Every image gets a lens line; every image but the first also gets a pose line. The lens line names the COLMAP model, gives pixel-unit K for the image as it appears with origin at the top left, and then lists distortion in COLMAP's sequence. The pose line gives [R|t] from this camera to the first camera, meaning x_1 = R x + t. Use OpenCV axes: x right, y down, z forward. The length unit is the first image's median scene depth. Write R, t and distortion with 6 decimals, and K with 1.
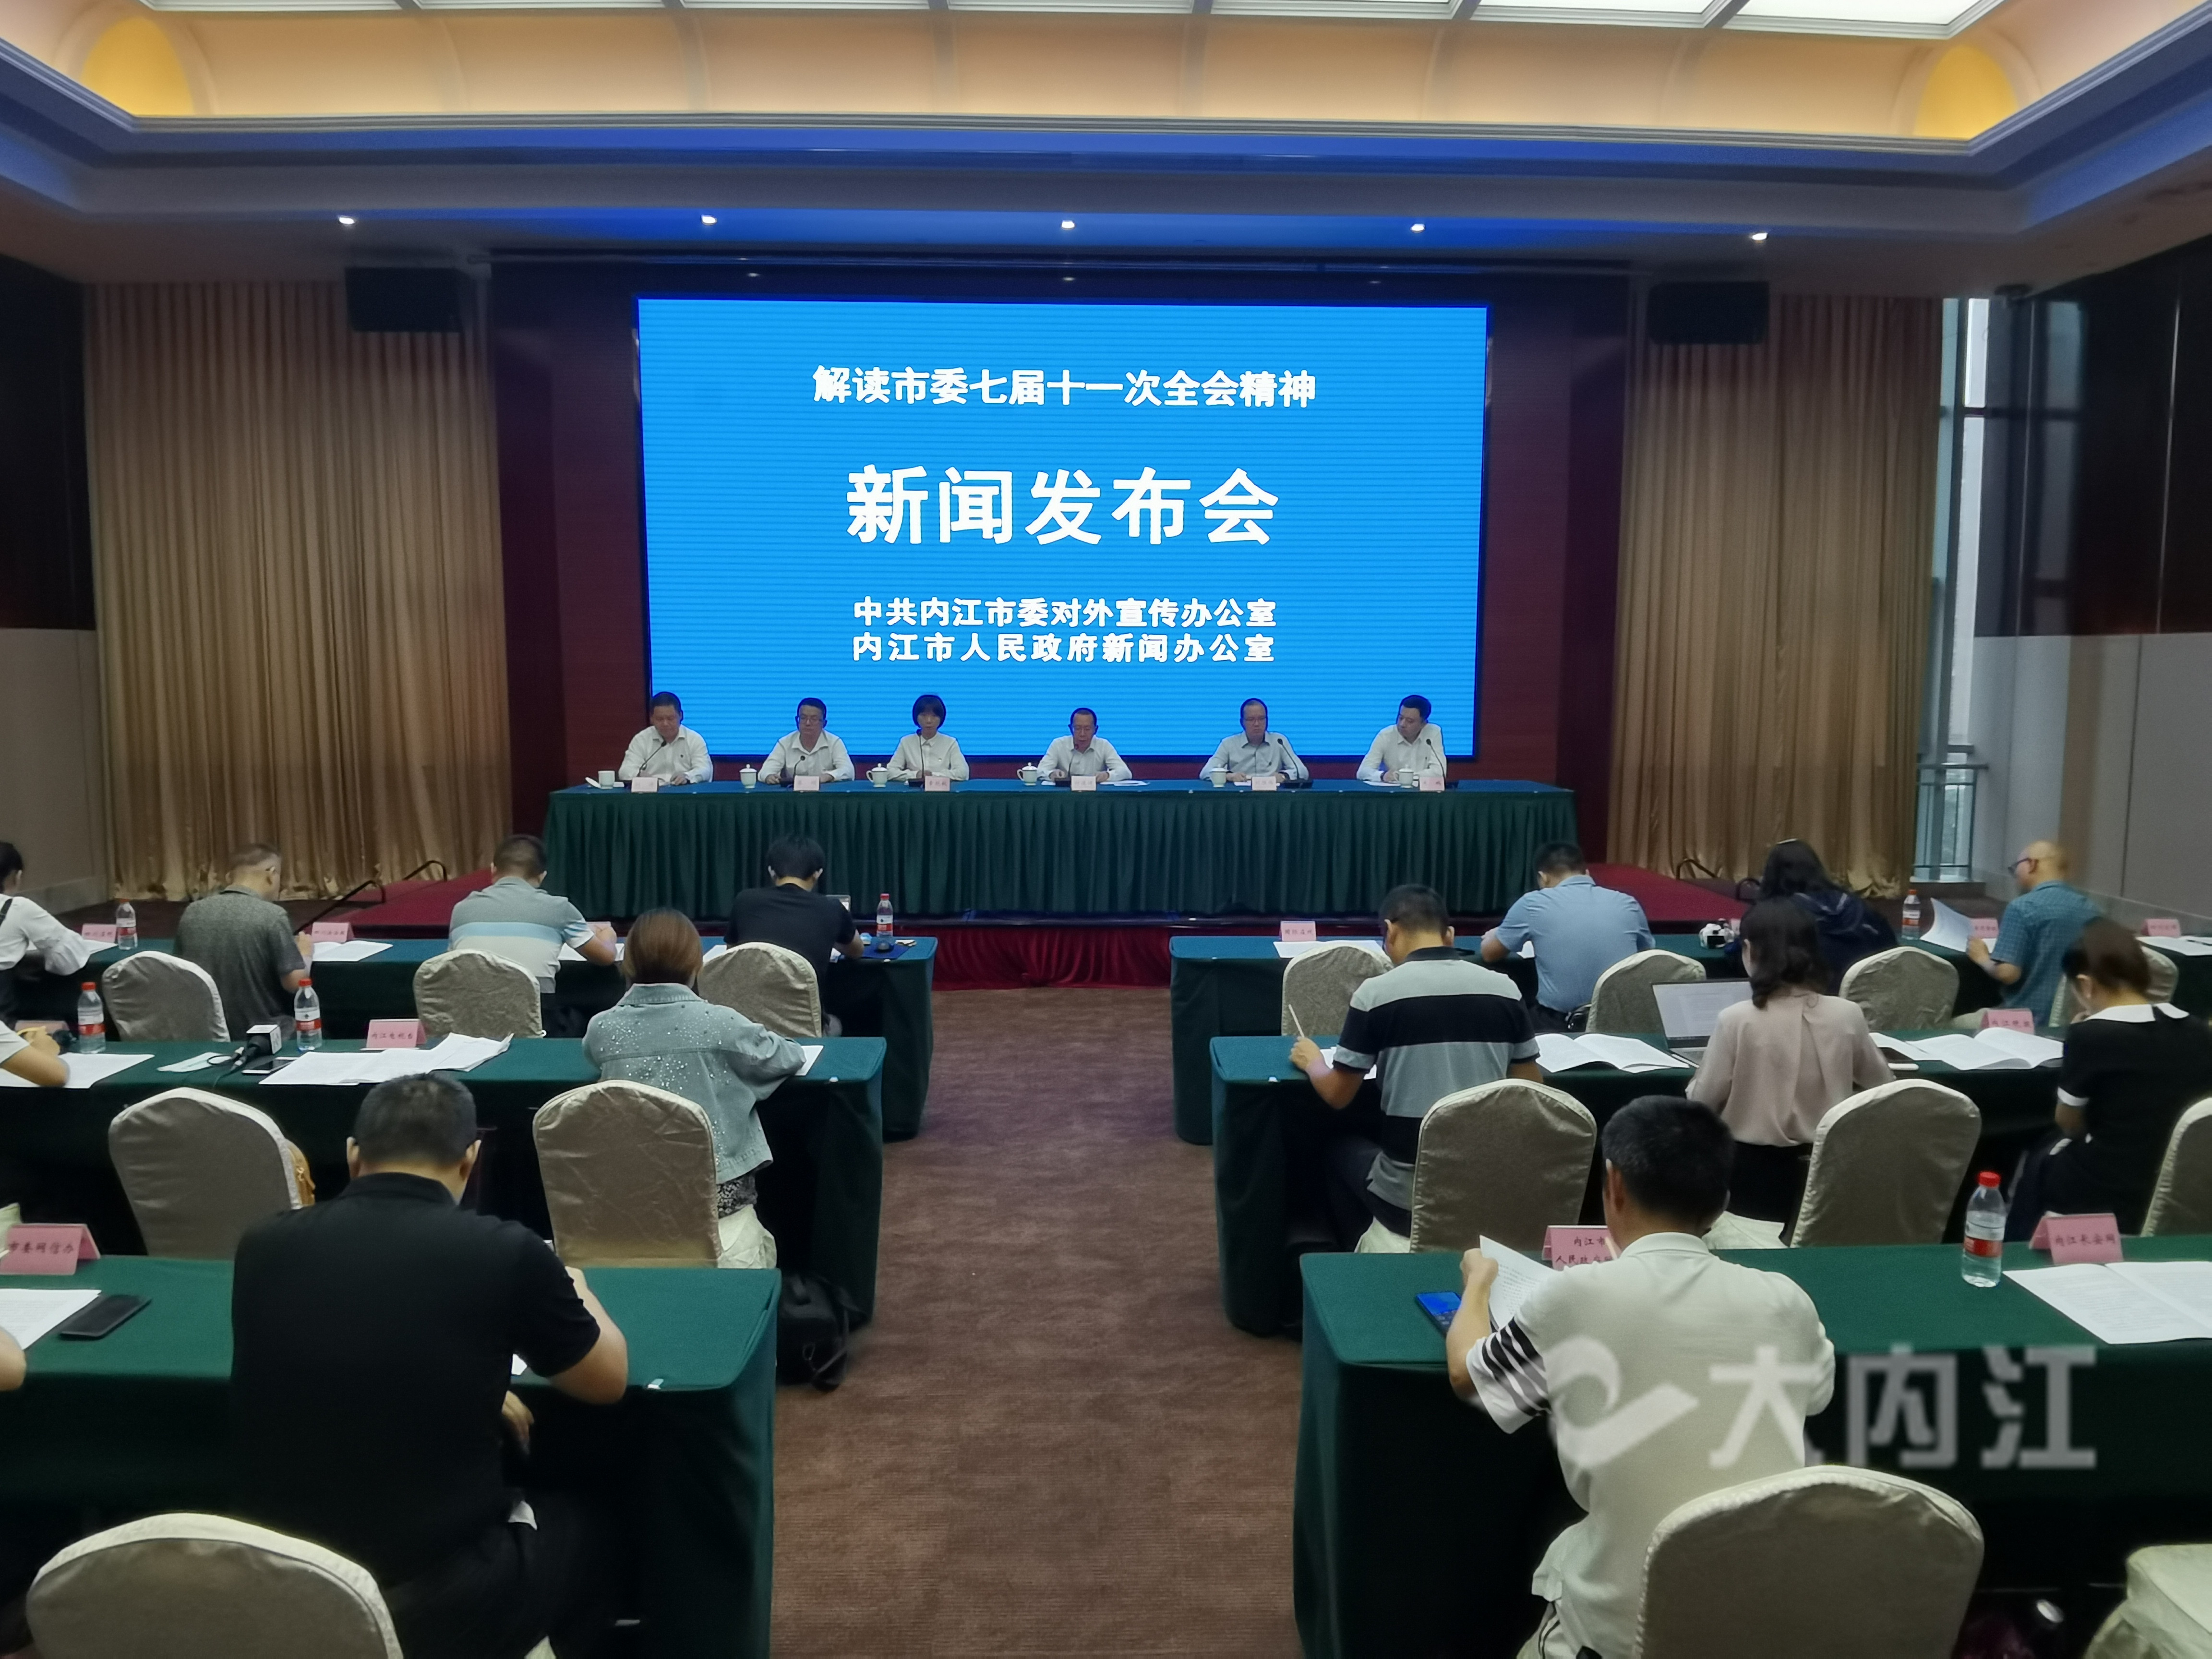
lens RADIAL K [[1367.1, 0, 1106.0], [0, 1367.1, 829.5], [0, 0, 1]] dist [0.236303, -0.000035]
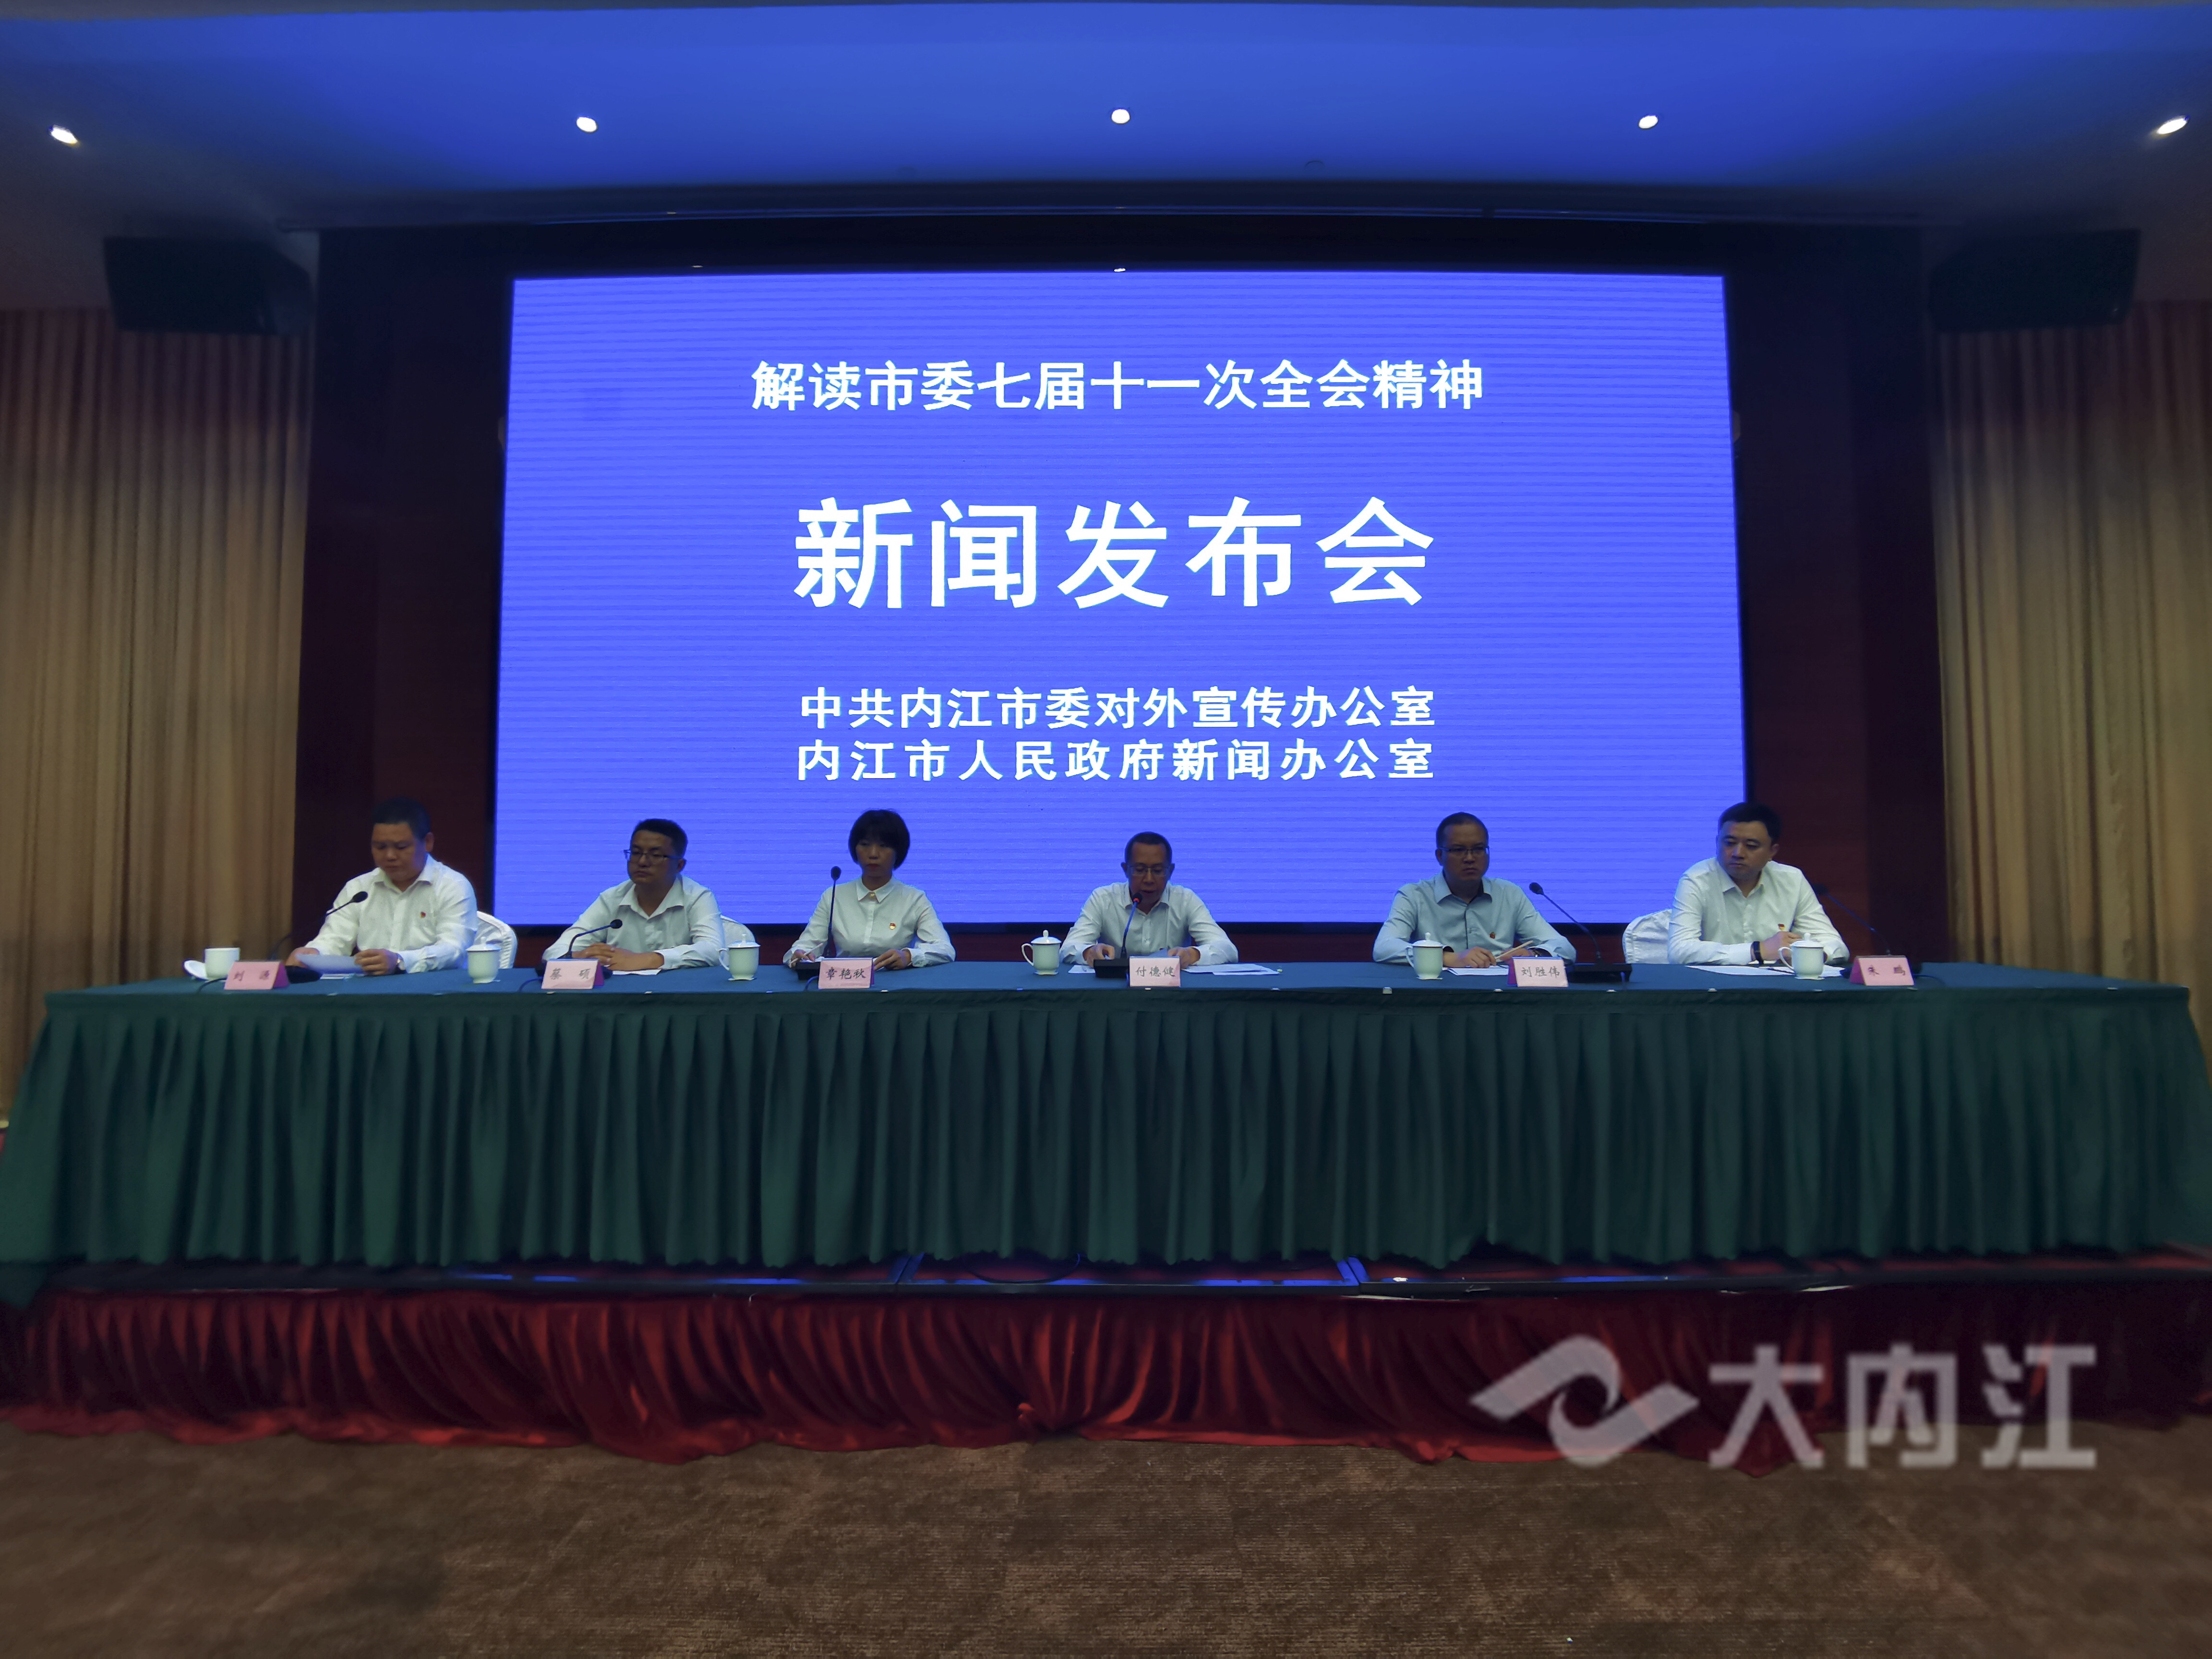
lens RADIAL K [[1089.2, 0, 1106.0], [0, 1089.2, 829.5], [0, 0, 1]] dist [0.000606, -0.000001]
pose [[0.999198, -0.006503, -0.039523, -0.014189], [0.000523, 0.988769, -0.149454, -0.021045], [0.040051, 0.149314, 0.987978, 0.495564]]
